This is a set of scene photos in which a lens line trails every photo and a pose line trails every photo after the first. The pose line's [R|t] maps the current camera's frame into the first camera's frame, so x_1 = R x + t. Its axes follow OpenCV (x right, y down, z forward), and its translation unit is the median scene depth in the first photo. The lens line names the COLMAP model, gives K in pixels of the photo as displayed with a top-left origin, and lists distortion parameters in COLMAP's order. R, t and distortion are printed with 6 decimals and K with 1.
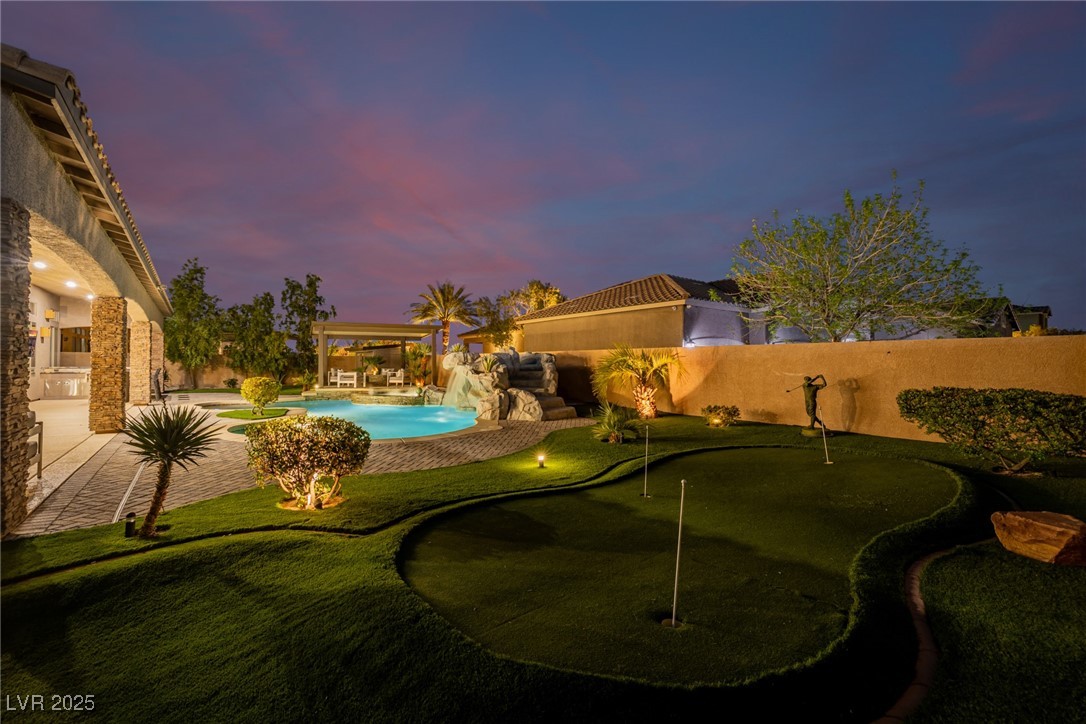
lens RADIAL K [[460.9, 0, 535.9], [0, 460.9, 361.8], [0, 0, 1]] dist [0.002214, 0.000059]
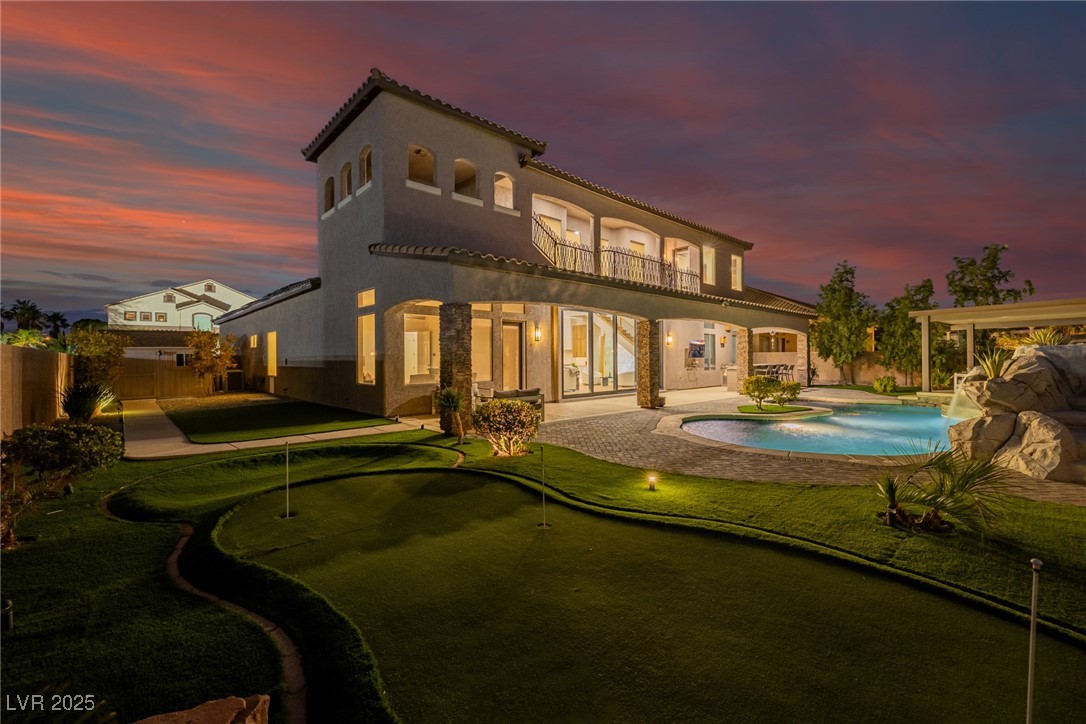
lens RADIAL K [[460.9, 0, 535.9], [0, 460.9, 361.8], [0, 0, 1]] dist [0.002214, 0.000059]
pose [[0.104436, 0.002511, -0.994528, 0.245674], [0.010274, 0.999941, 0.003603, -0.005318], [0.994479, -0.010594, 0.104404, 0.199319]]
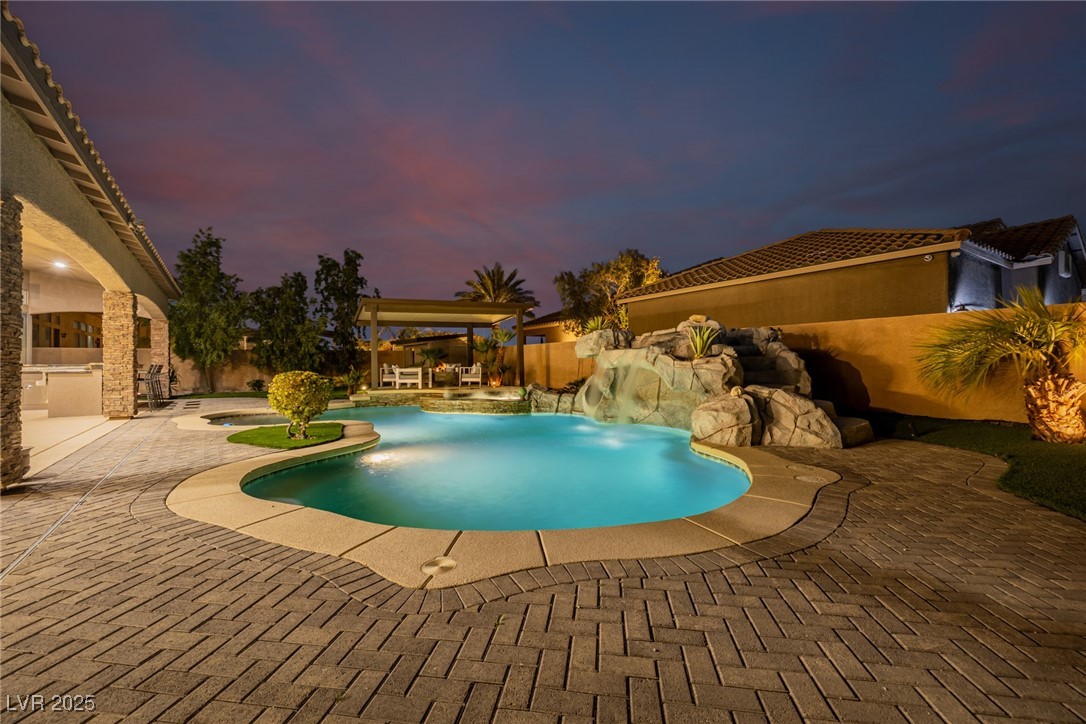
lens RADIAL K [[460.9, 0, 535.9], [0, 460.9, 361.8], [0, 0, 1]] dist [0.002214, 0.000059]
pose [[0.999008, -0.014606, -0.042069, -0.158642], [0.014618, 0.999893, -0.000038, 0.014416], [0.042065, -0.000577, 0.999115, 0.247956]]
